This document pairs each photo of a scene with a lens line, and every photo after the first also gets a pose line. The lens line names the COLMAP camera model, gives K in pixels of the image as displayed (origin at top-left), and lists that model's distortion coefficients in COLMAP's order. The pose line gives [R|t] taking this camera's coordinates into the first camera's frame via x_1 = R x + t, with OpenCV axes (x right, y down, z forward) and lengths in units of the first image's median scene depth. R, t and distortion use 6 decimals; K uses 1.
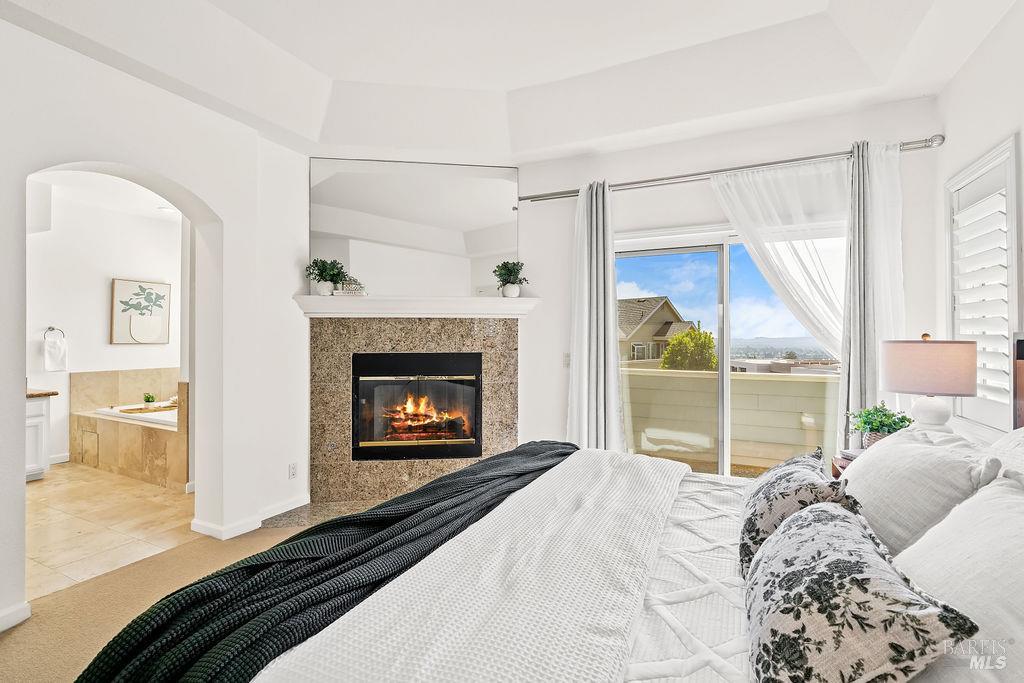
lens RADIAL K [[459.2, 0, 511.1], [0, 459.2, 333.5], [0, 0, 1]] dist [-0.004154, 0.001494]
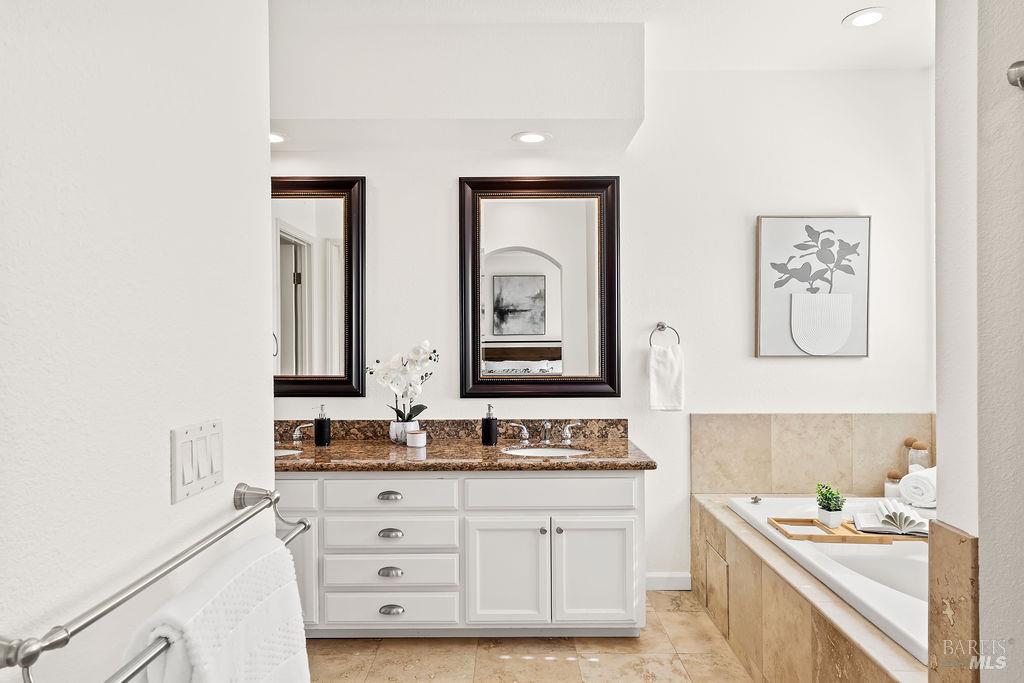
lens RADIAL K [[653.7, 0, 511.8], [0, 653.7, 341.7], [0, 0, 1]] dist [0.001212, 0.004464]
pose [[0.438316, -0.001514, -0.898820, -0.371145], [0.013362, 0.999899, 0.004832, 0.000827], [0.898722, -0.014128, 0.438292, 0.469122]]
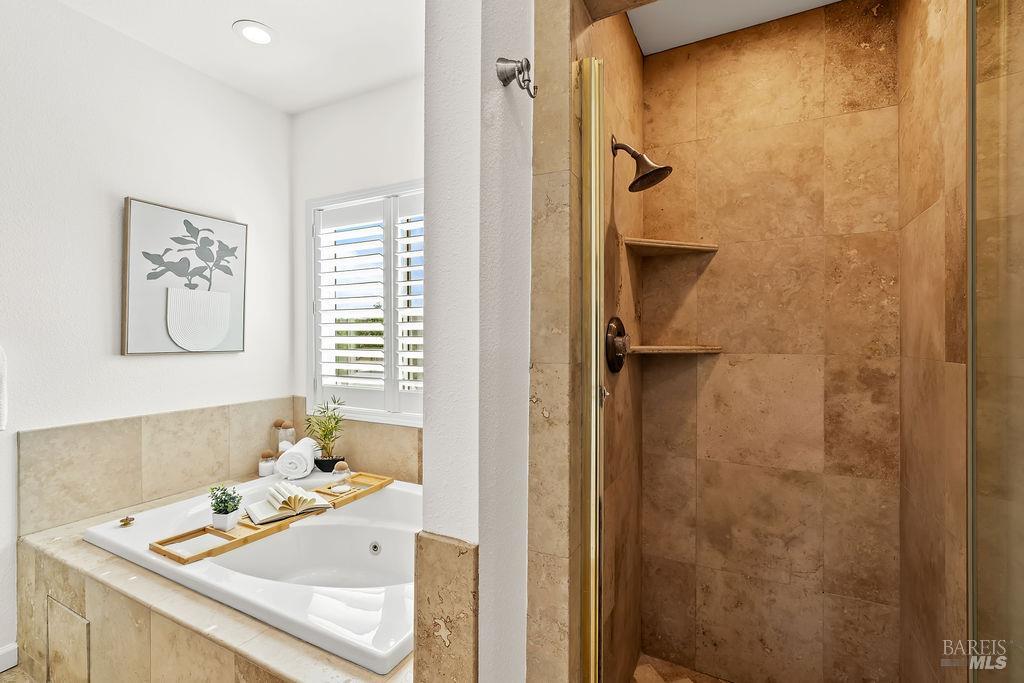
lens RADIAL K [[459.2, 0, 508.5], [0, 459.2, 336.4], [0, 0, 1]] dist [-0.004154, 0.001494]
pose [[0.999897, -0.001258, -0.014303, -0.502838], [0.001363, 0.999972, 0.007352, 0.003645], [0.014293, -0.007371, 0.999871, 0.573046]]
